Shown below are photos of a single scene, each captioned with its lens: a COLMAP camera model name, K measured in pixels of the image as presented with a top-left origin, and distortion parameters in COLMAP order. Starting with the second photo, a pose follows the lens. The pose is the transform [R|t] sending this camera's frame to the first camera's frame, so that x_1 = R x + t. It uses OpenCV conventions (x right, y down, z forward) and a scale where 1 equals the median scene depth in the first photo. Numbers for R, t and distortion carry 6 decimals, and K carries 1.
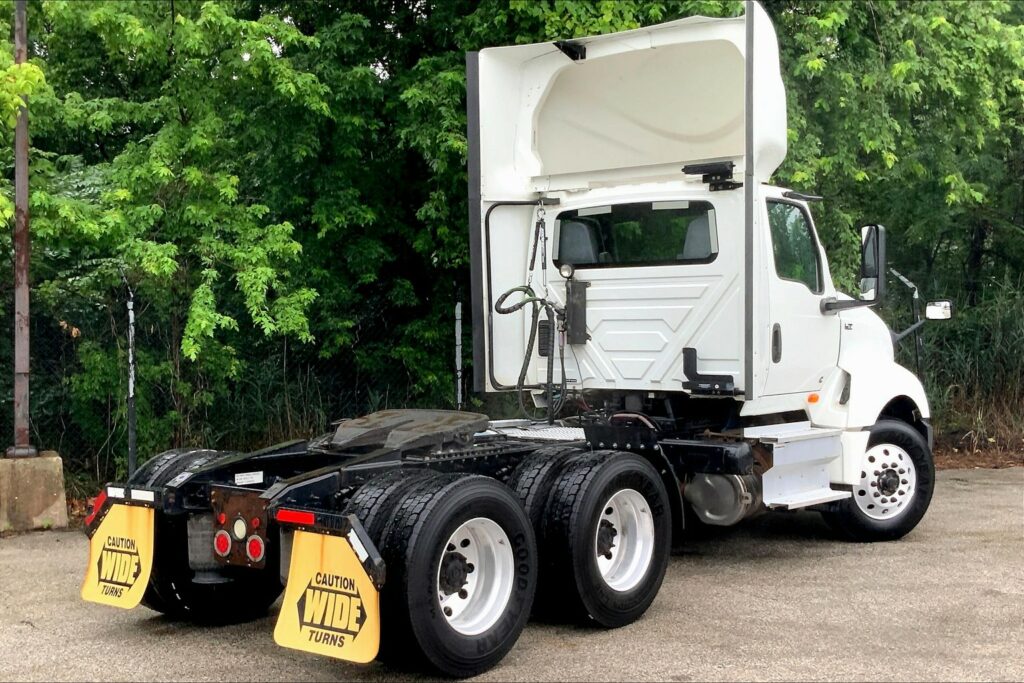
lens RADIAL K [[1332.3, 0, 478.8], [0, 1332.3, 359.4], [0, 0, 1]] dist [0.124703, -0.280484]
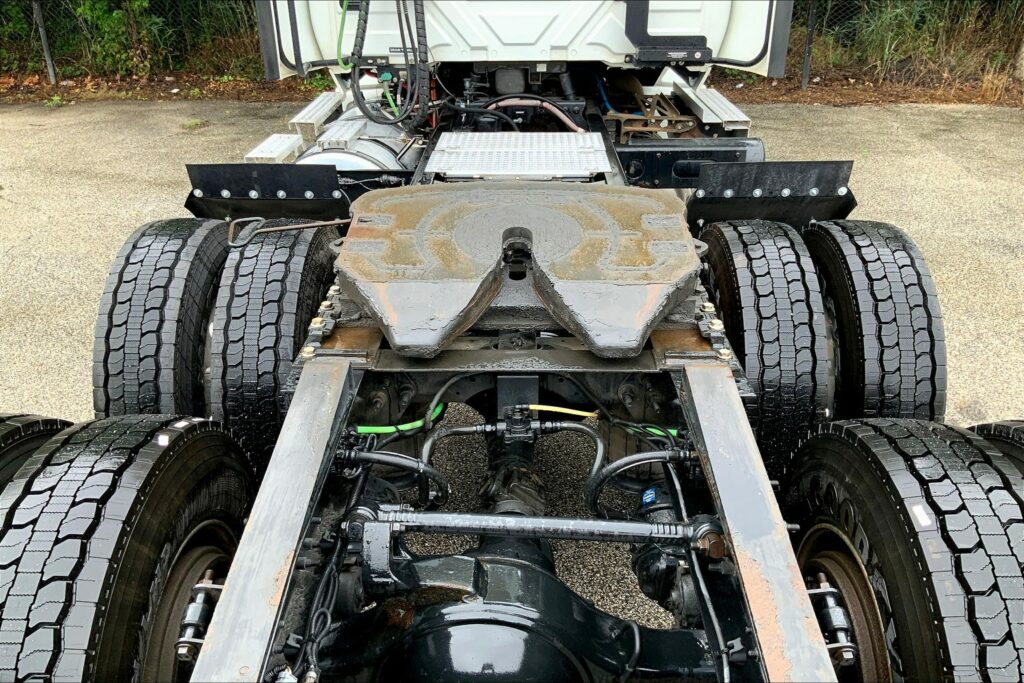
lens RADIAL K [[853.8, 0, 511.7], [0, 853.8, 347.3], [0, 0, 1]] dist [0.073261, -0.153701]
pose [[0.771131, -0.274972, 0.574237, -0.177563], [0.017025, 0.910511, 0.413134, -0.025213], [-0.636449, -0.308804, 0.706805, 0.636370]]
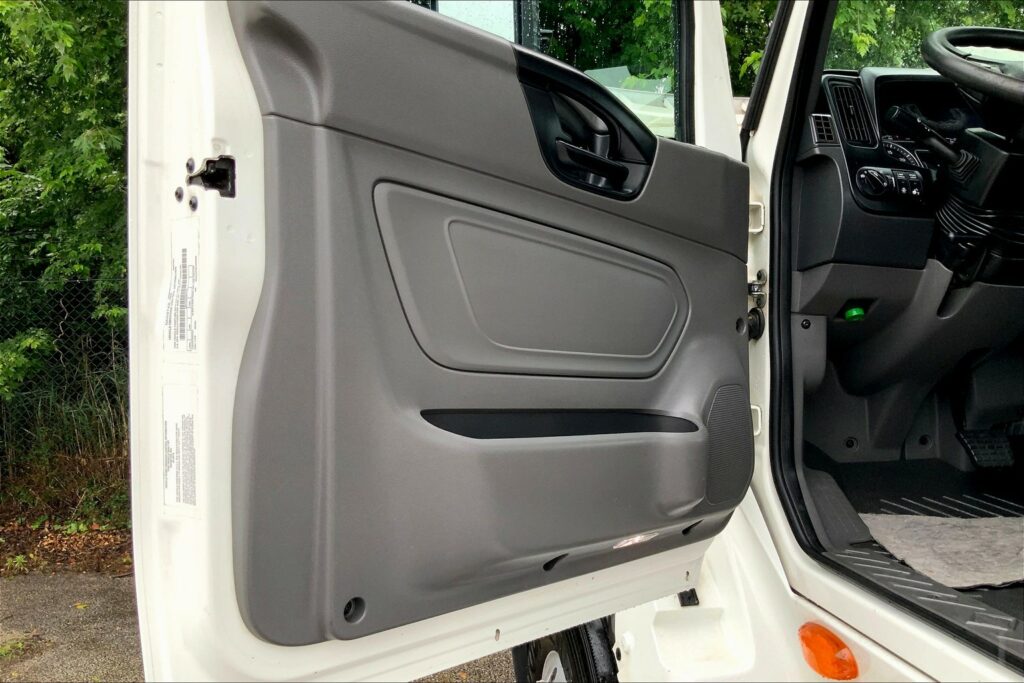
lens RADIAL K [[853.8, 0, 511.7], [0, 853.8, 347.3], [0, 0, 1]] dist [0.073261, -0.153701]
pose [[0.632050, -0.018125, 0.774716, -0.000022], [0.026249, 0.999653, 0.001972, -0.015754], [-0.774483, 0.019089, 0.632307, 1.150835]]
